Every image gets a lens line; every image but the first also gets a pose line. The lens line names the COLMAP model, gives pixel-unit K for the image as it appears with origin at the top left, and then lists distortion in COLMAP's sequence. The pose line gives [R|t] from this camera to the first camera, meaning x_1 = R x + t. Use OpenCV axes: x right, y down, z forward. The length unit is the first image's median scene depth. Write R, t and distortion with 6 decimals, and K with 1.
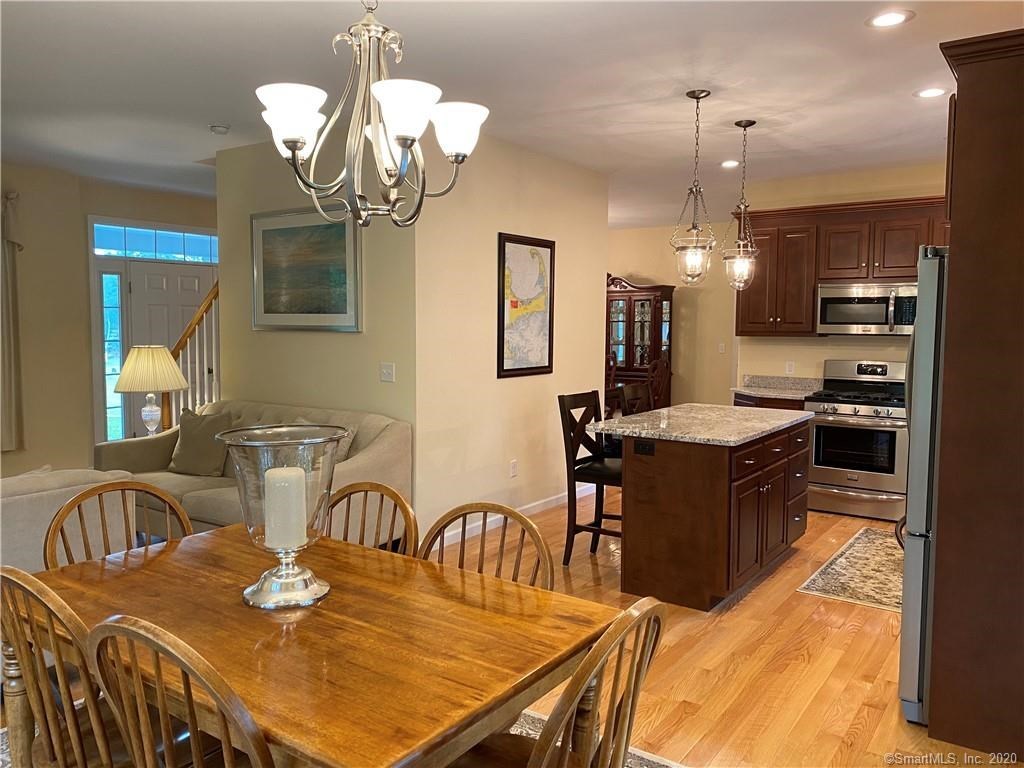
lens RADIAL K [[783.9, 0, 512.0], [0, 783.9, 384.0], [0, 0, 1]] dist [0.078283, -0.117033]
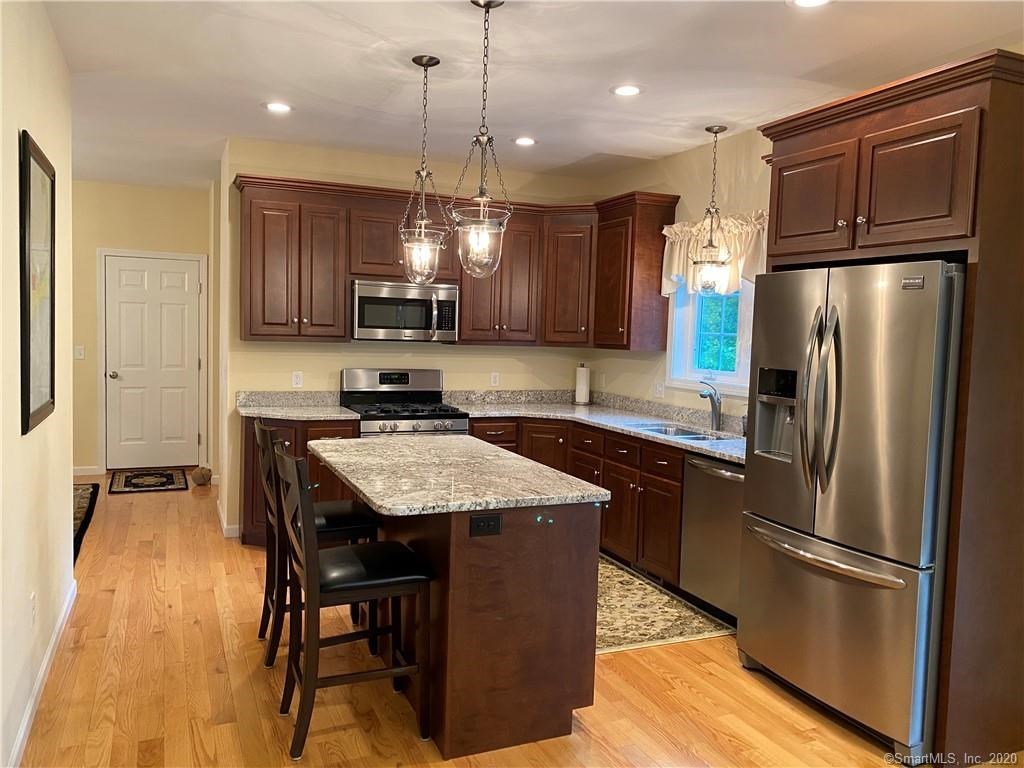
lens RADIAL K [[784.1, 0, 512.0], [0, 784.1, 384.0], [0, 0, 1]] dist [0.010355, -0.000544]
pose [[0.515806, -0.050709, 0.855203, -0.280334], [0.043986, 0.998498, 0.032676, -0.041754], [-0.855575, 0.020762, 0.517262, 0.498976]]
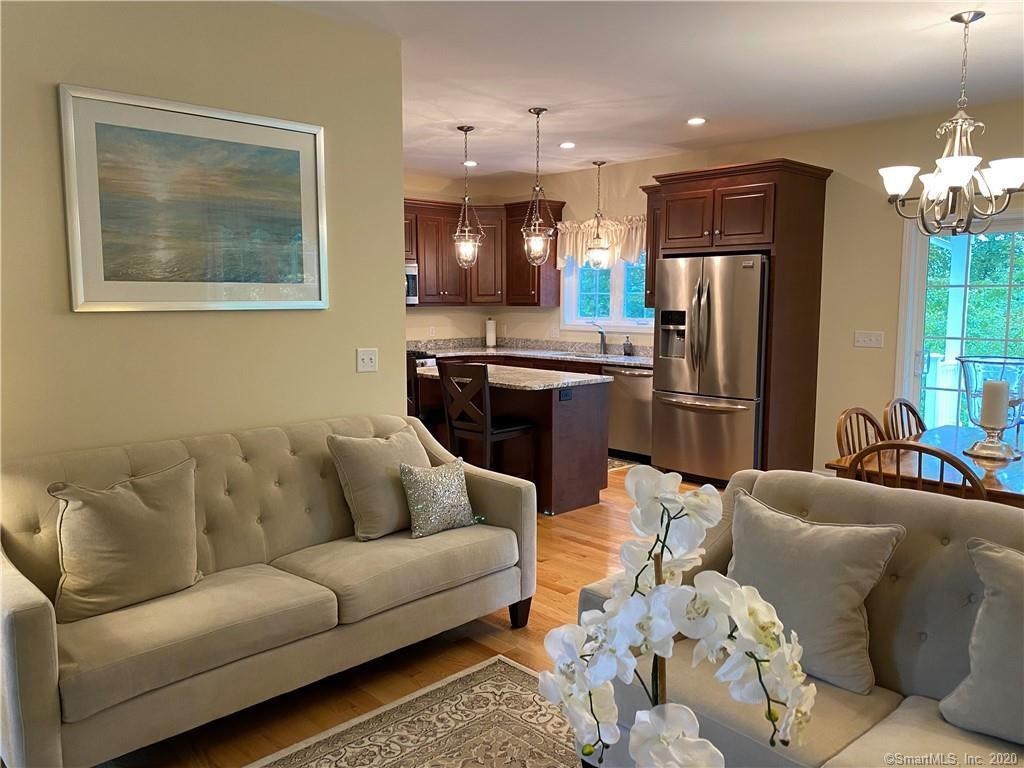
lens RADIAL K [[783.9, 0, 512.0], [0, 783.9, 384.0], [0, 0, 1]] dist [0.078283, -0.117033]
pose [[0.195136, -0.114287, 0.974095, -0.815764], [0.082529, 0.991578, 0.099806, -0.051828], [-0.977298, 0.060916, 0.202924, 0.639406]]
